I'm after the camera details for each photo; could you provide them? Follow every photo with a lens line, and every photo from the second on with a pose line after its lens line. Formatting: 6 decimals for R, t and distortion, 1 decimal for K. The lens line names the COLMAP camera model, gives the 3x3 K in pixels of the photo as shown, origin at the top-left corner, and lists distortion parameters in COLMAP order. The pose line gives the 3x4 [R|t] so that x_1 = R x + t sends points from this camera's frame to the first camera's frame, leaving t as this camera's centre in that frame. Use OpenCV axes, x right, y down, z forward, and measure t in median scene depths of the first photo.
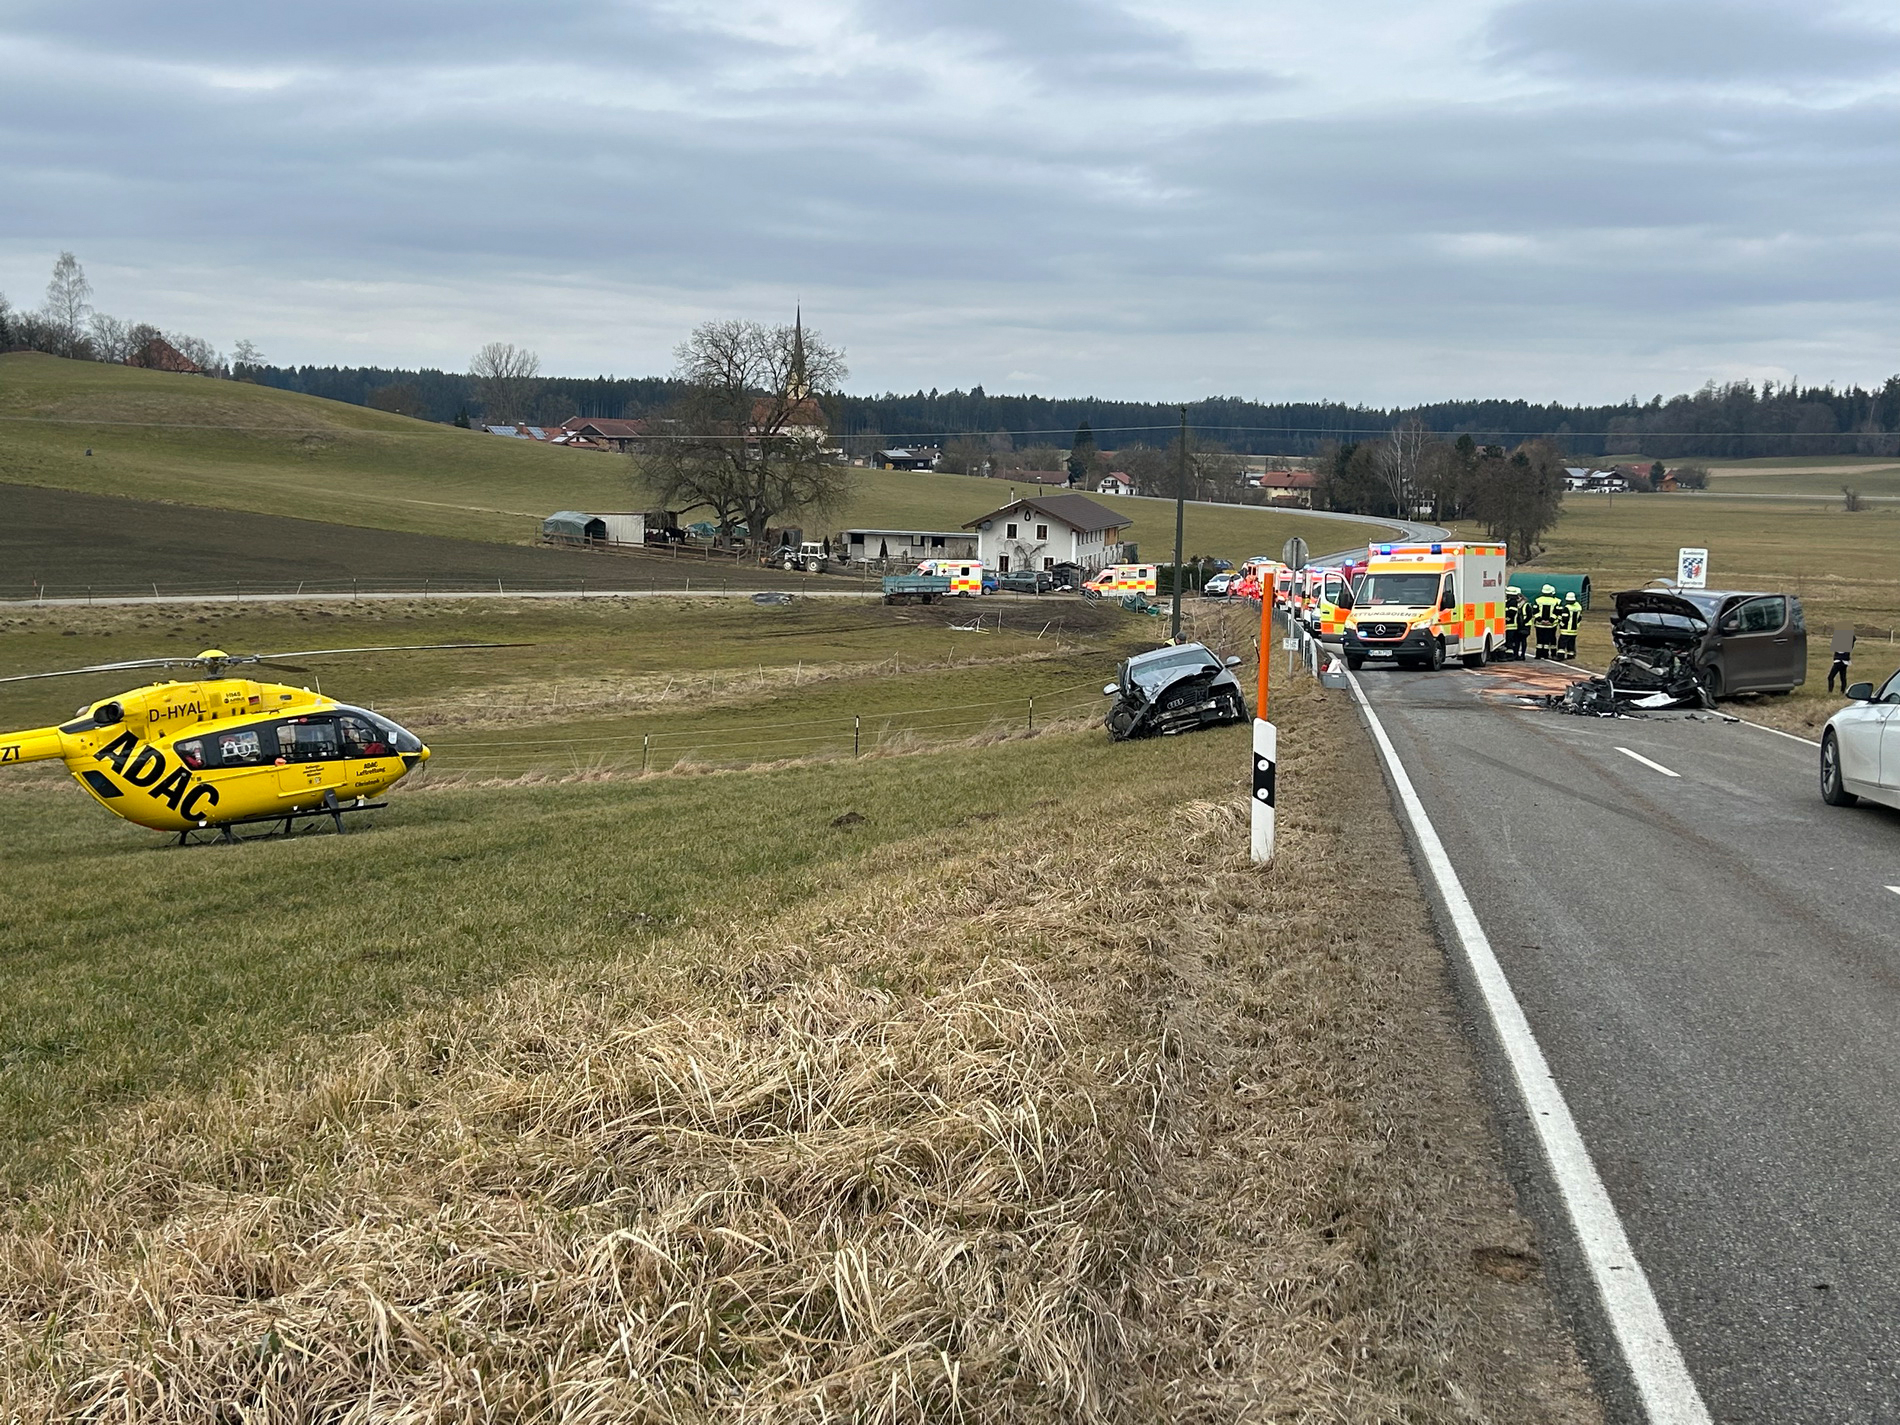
lens RADIAL K [[2206.8, 0, 937.0], [0, 2206.8, 695.7], [0, 0, 1]] dist [0.099424, 0.000000]
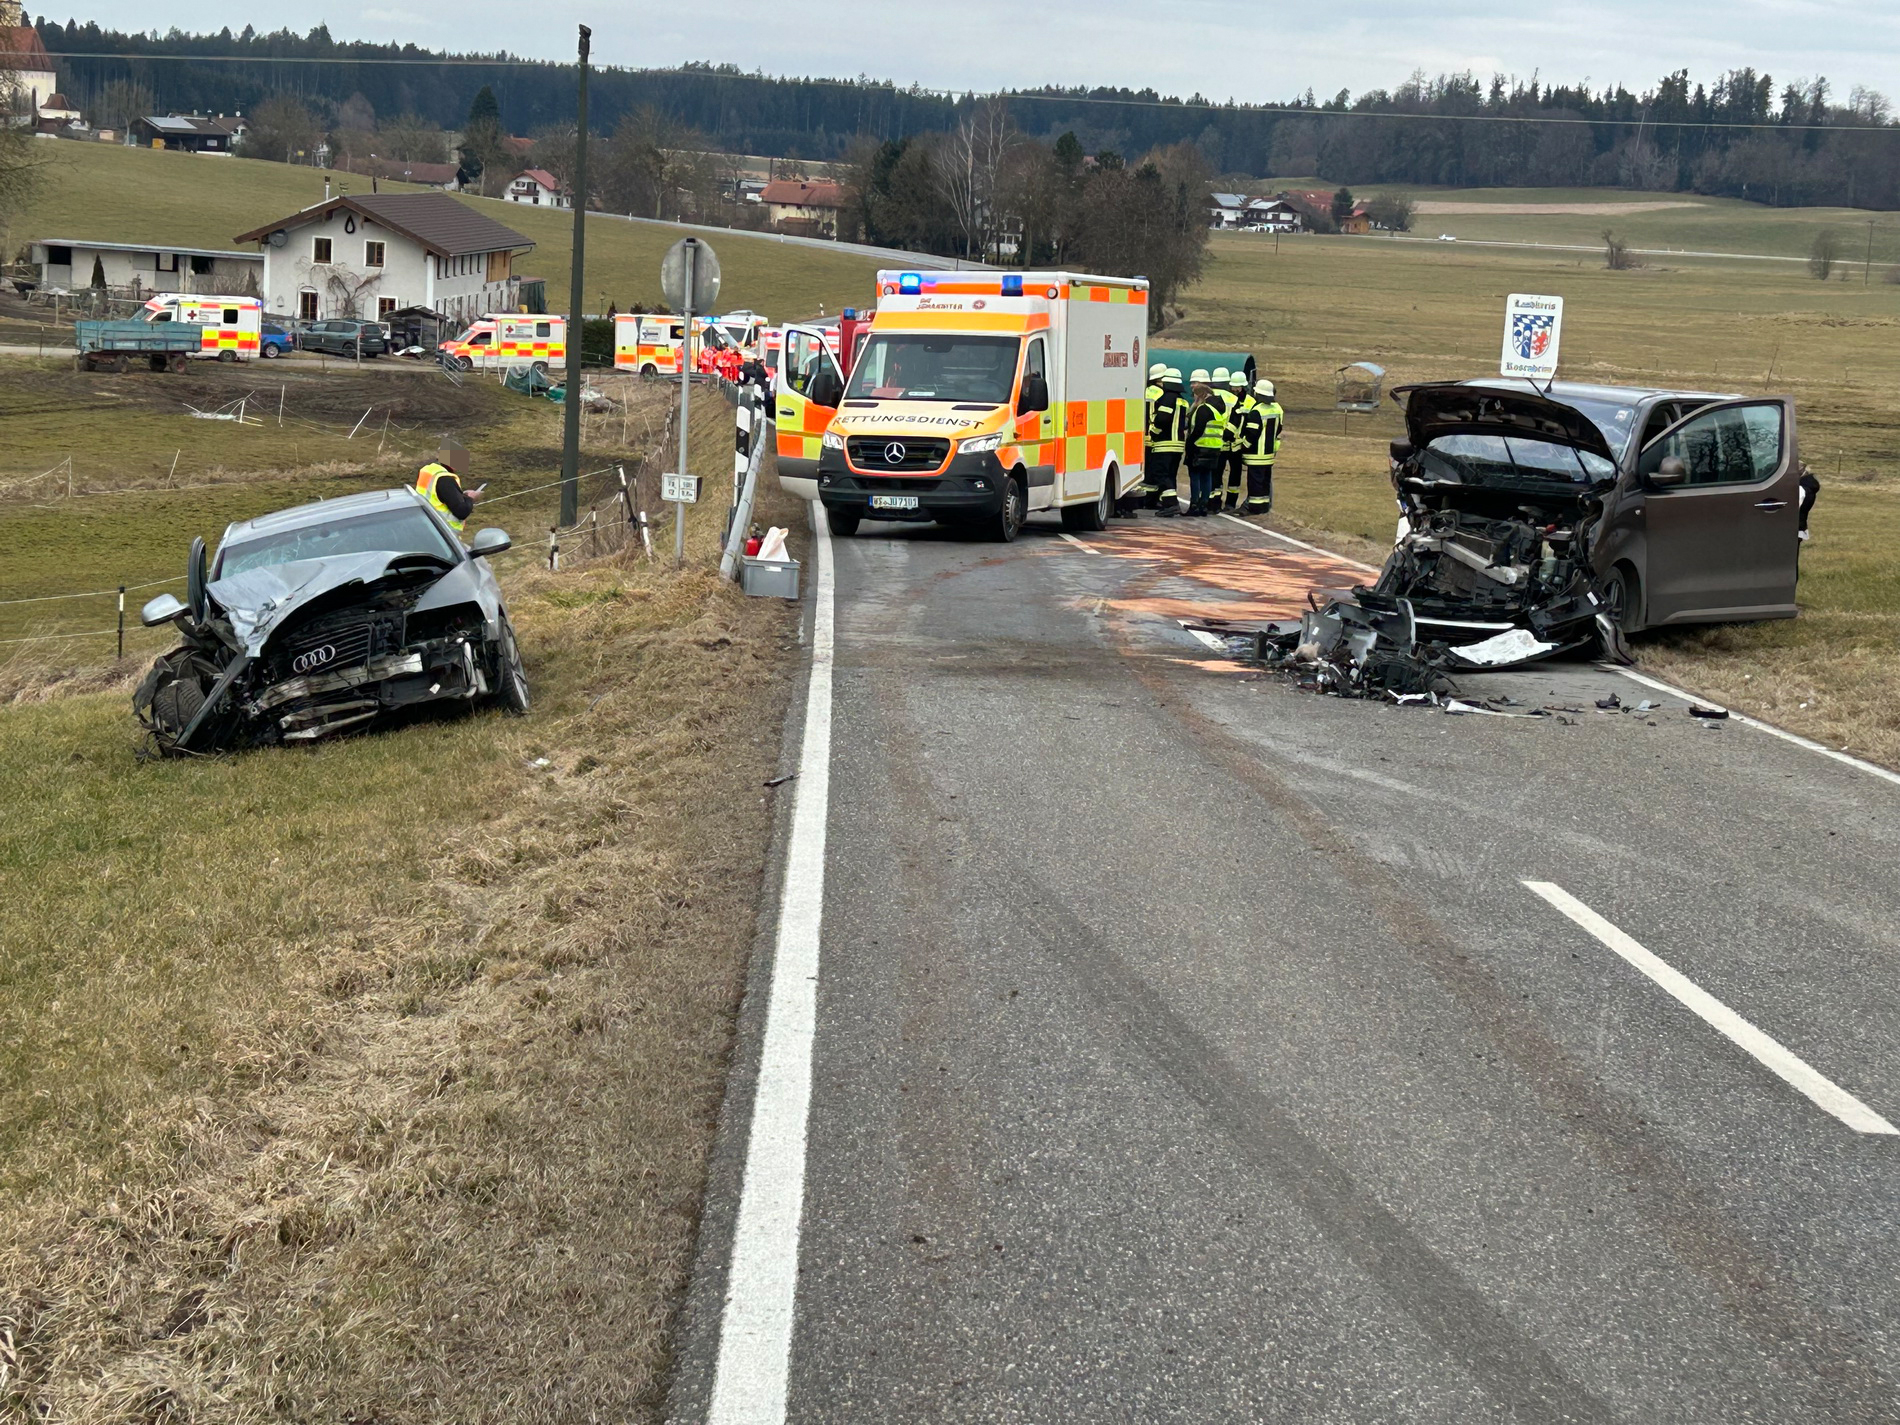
lens RADIAL K [[3341.7, 0, 956.9], [0, 3341.7, 666.6], [0, 0, 1]] dist [0.138294, 0.000000]
pose [[0.979562, 0.006208, 0.201046, 0.020151], [-0.014915, 0.999014, 0.041819, -0.004057], [-0.200588, -0.043962, 0.978689, 0.085741]]
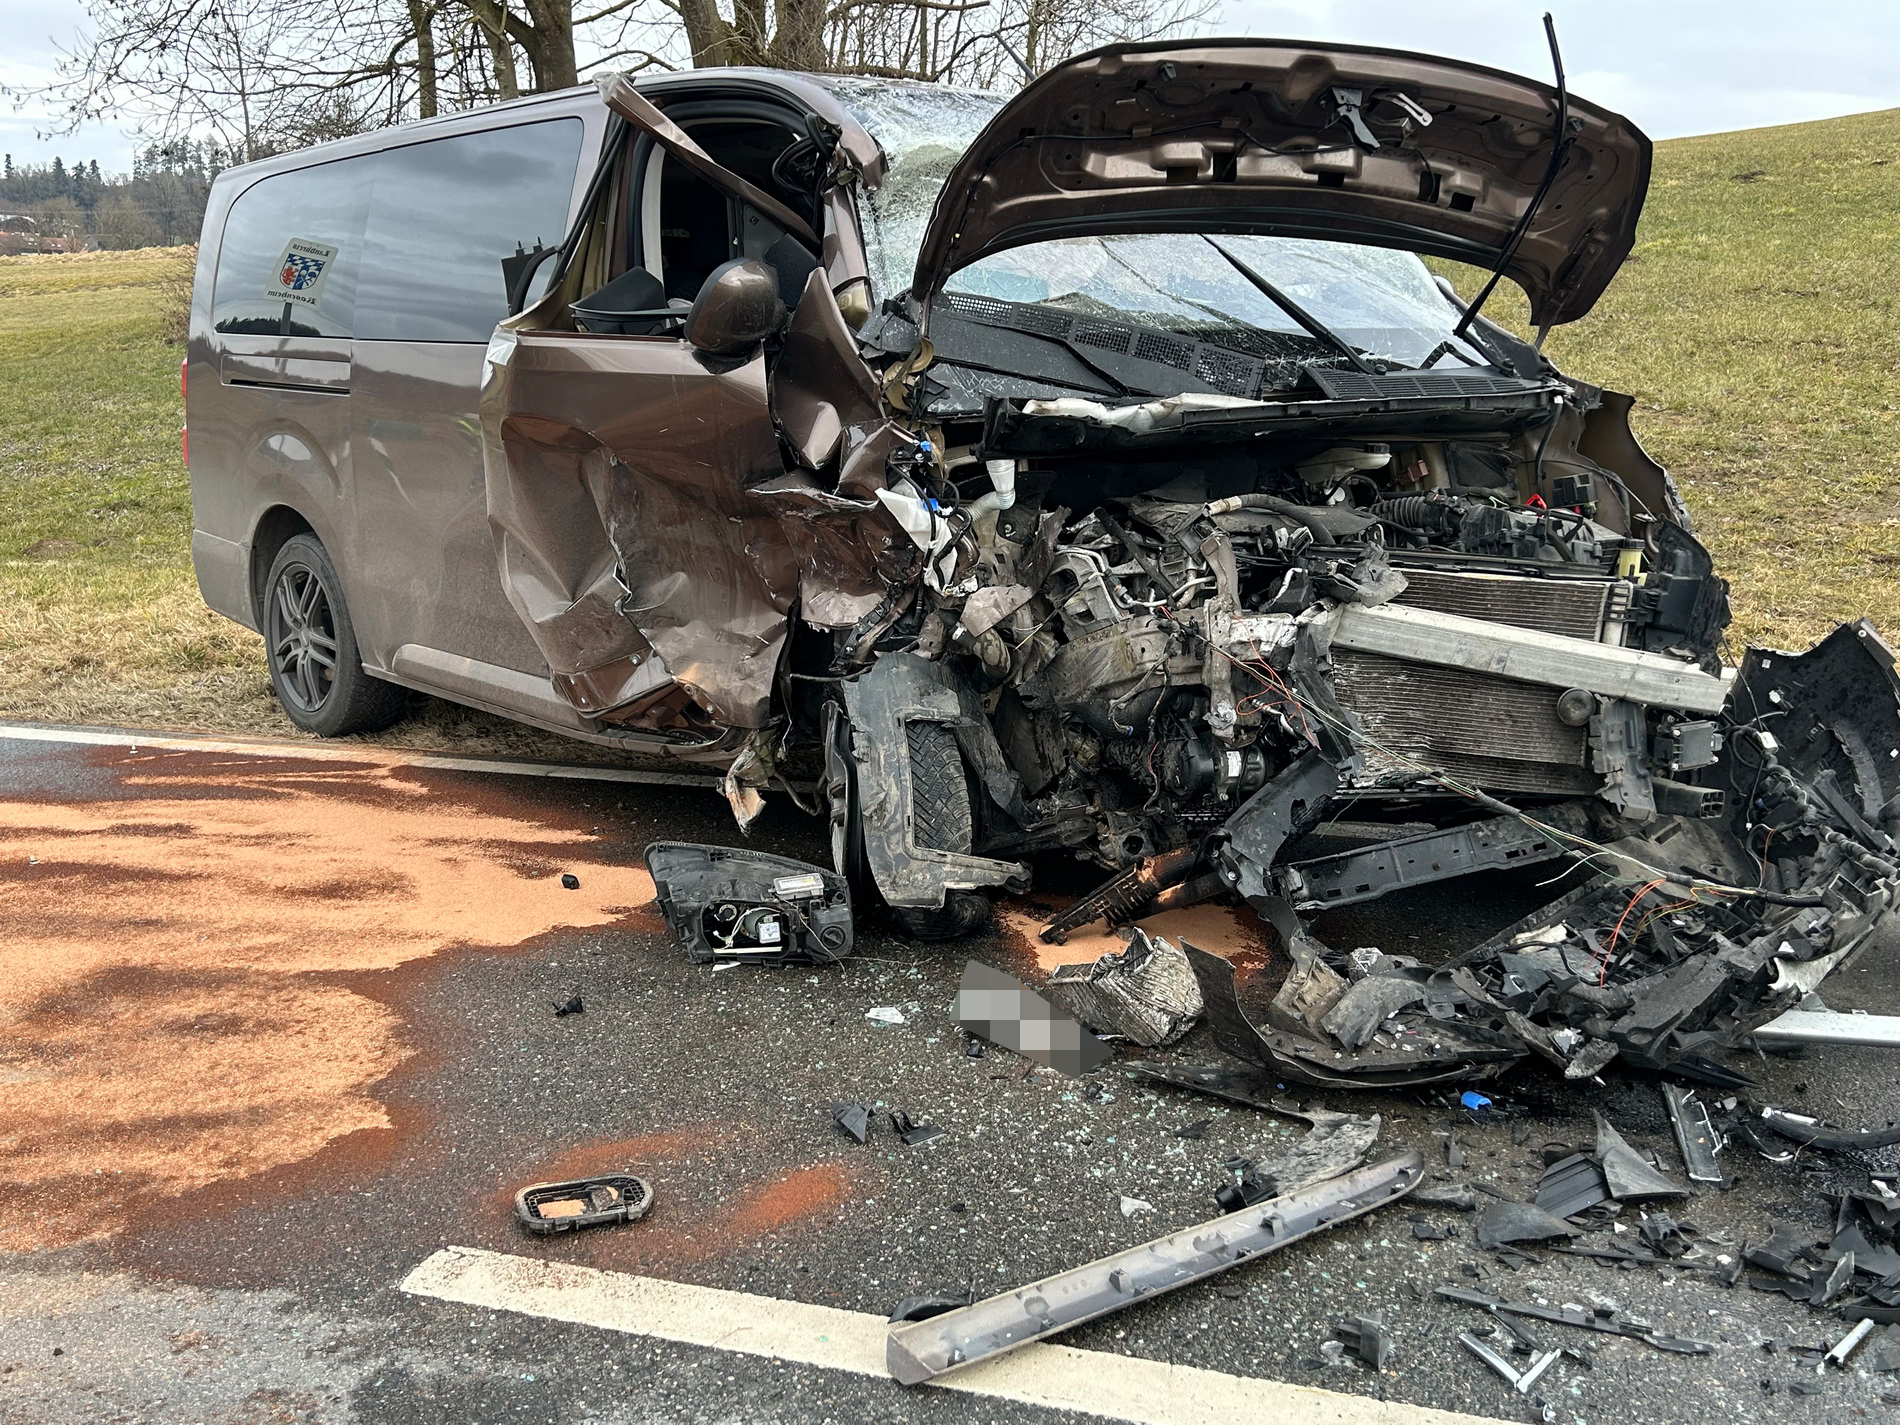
lens RADIAL K [[1794.7, 0, 948.9], [0, 1794.7, 715.9], [0, 0, 1]] dist [0.024819, 0.000000]
pose [[0.136438, -0.240692, 0.960964, 0.047116], [0.069280, 0.969978, 0.233114, -0.007860], [-0.988223, 0.034770, 0.149017, 0.222396]]
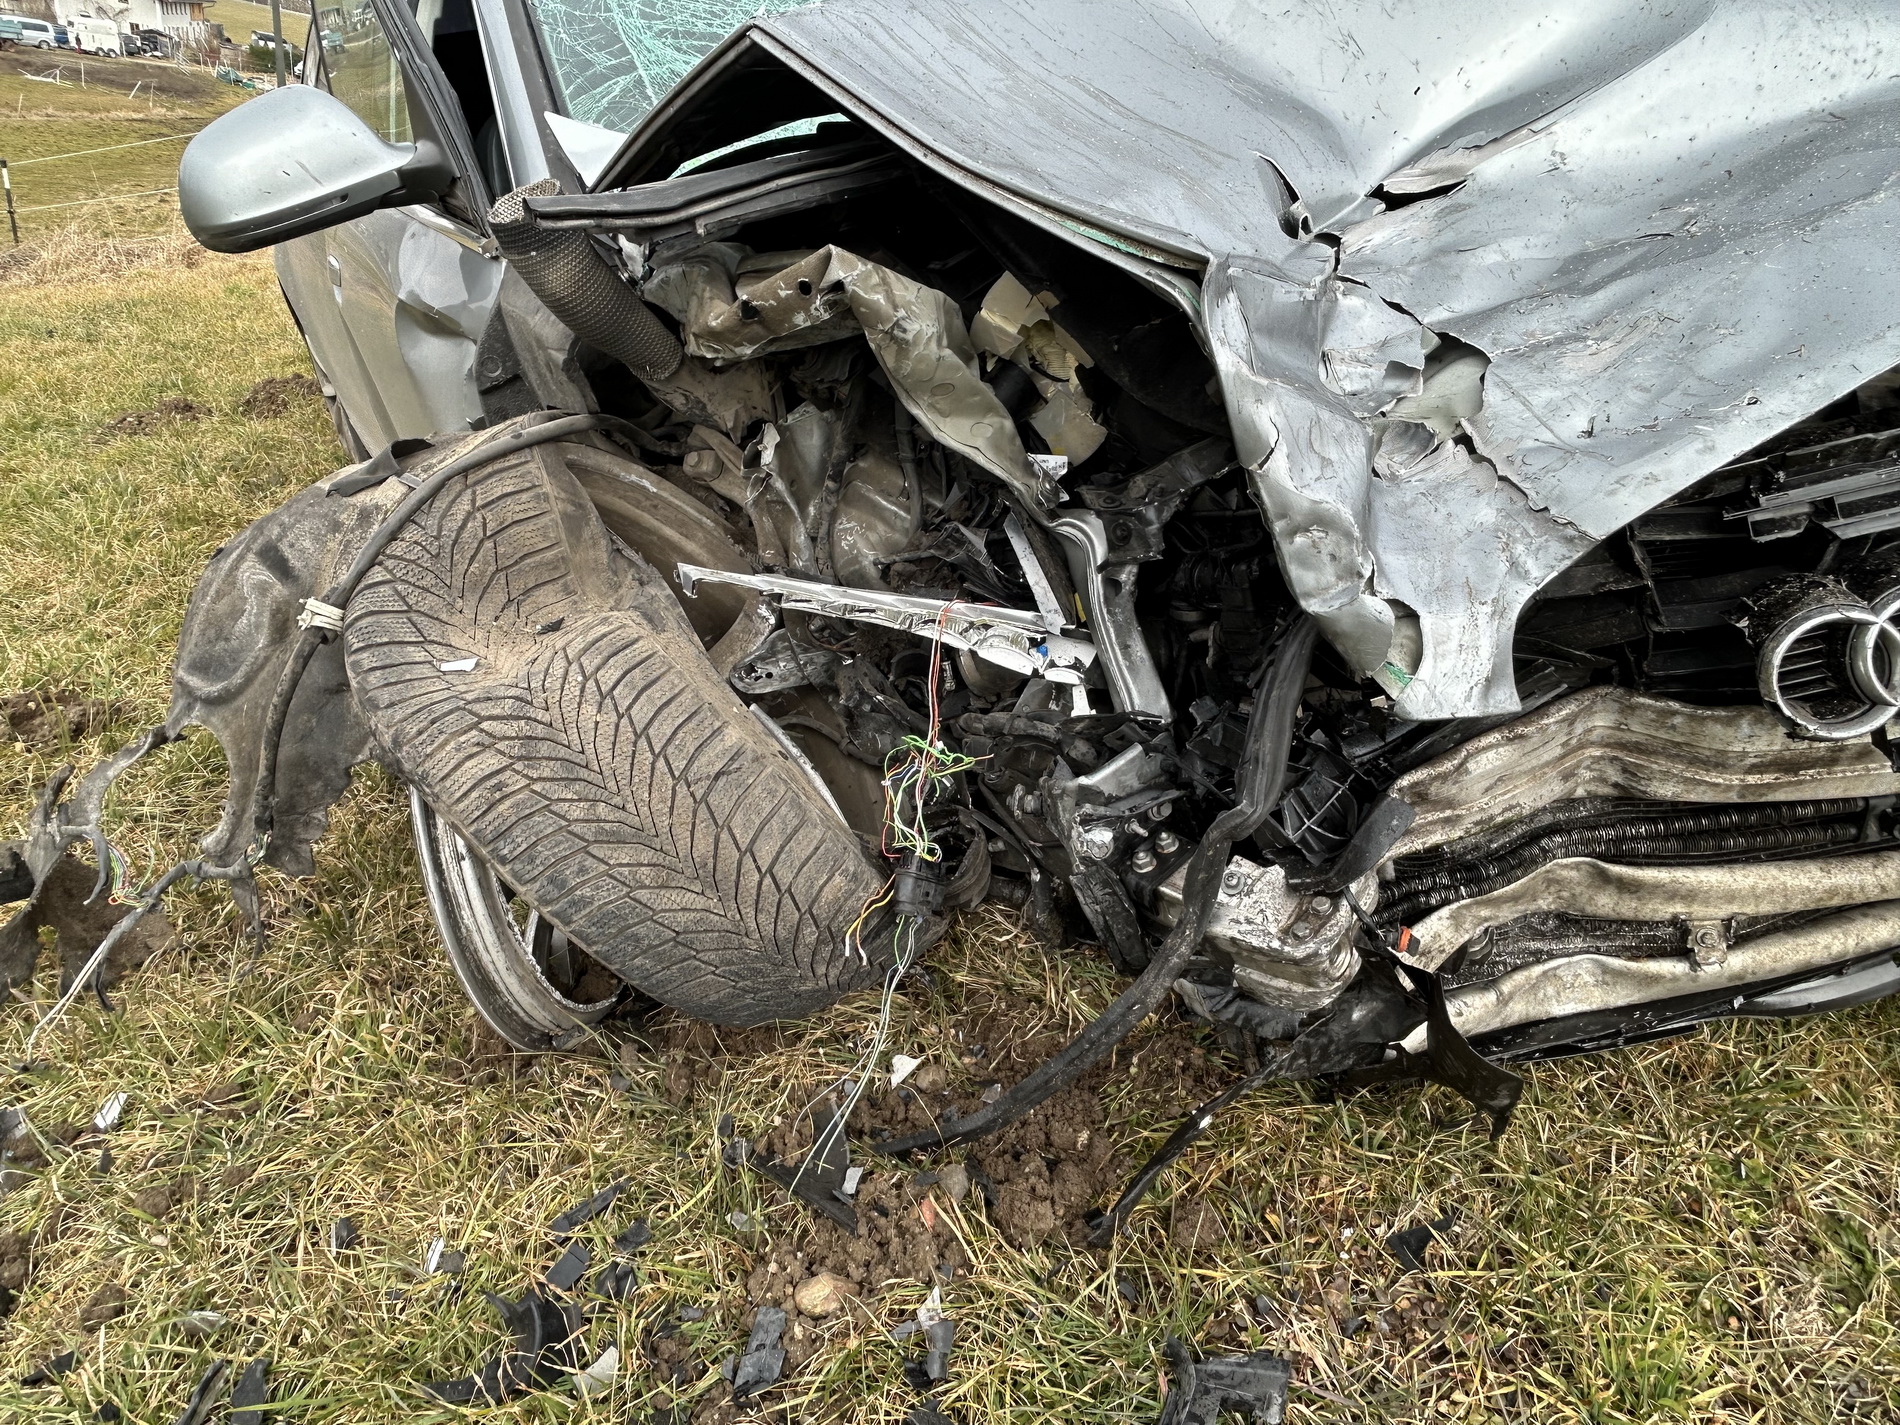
lens RADIAL K [[1215.7, 0, 941.9], [0, 1215.7, 691.9], [0, 0, 1]] dist [-0.020648, 0.013383]
pose [[0.832160, -0.146069, 0.534952, 0.015167], [-0.071761, 0.928207, 0.365078, -0.000635], [-0.549873, -0.342192, 0.761935, 0.199174]]
